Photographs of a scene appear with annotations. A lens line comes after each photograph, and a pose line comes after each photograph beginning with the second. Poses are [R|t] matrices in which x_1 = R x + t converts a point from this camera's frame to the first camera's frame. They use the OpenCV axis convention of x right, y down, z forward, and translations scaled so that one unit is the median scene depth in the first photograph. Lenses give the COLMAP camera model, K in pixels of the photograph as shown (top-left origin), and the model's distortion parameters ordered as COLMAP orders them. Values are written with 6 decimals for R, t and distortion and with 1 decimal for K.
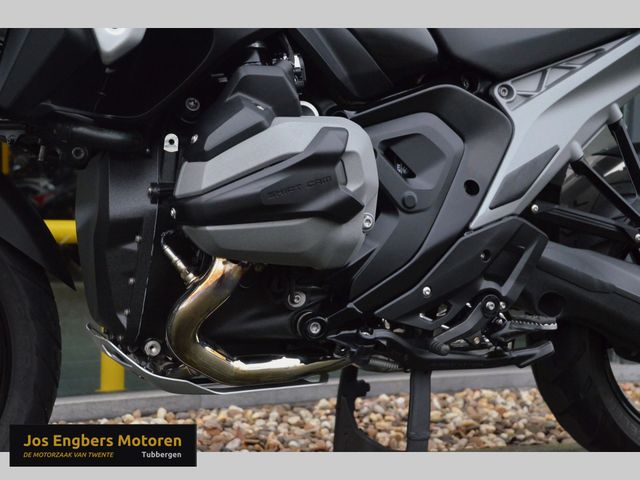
lens RADIAL K [[876.3, 0, 337.1], [0, 876.3, 250.6], [0, 0, 1]] dist [0.138858, 0.000000]
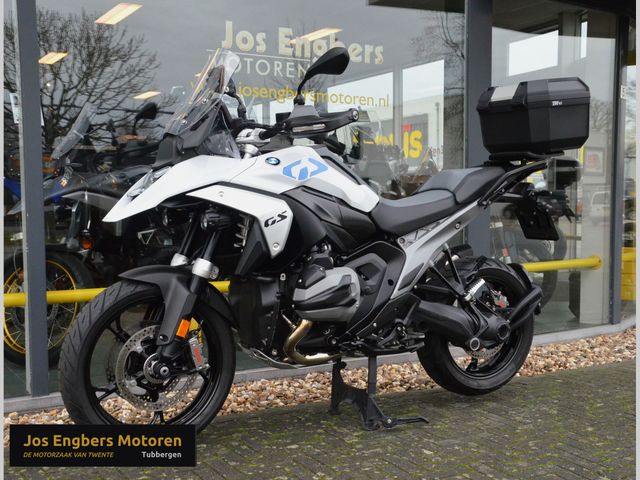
lens RADIAL K [[837.7, 0, 341.0], [0, 837.7, 239.3], [0, 0, 1]] dist [-0.003872, 0.000000]
pose [[0.992113, -0.031160, 0.121411, -0.271912], [0.031542, 0.999502, -0.001228, -0.194100], [-0.121312, 0.005048, 0.992602, -1.346373]]
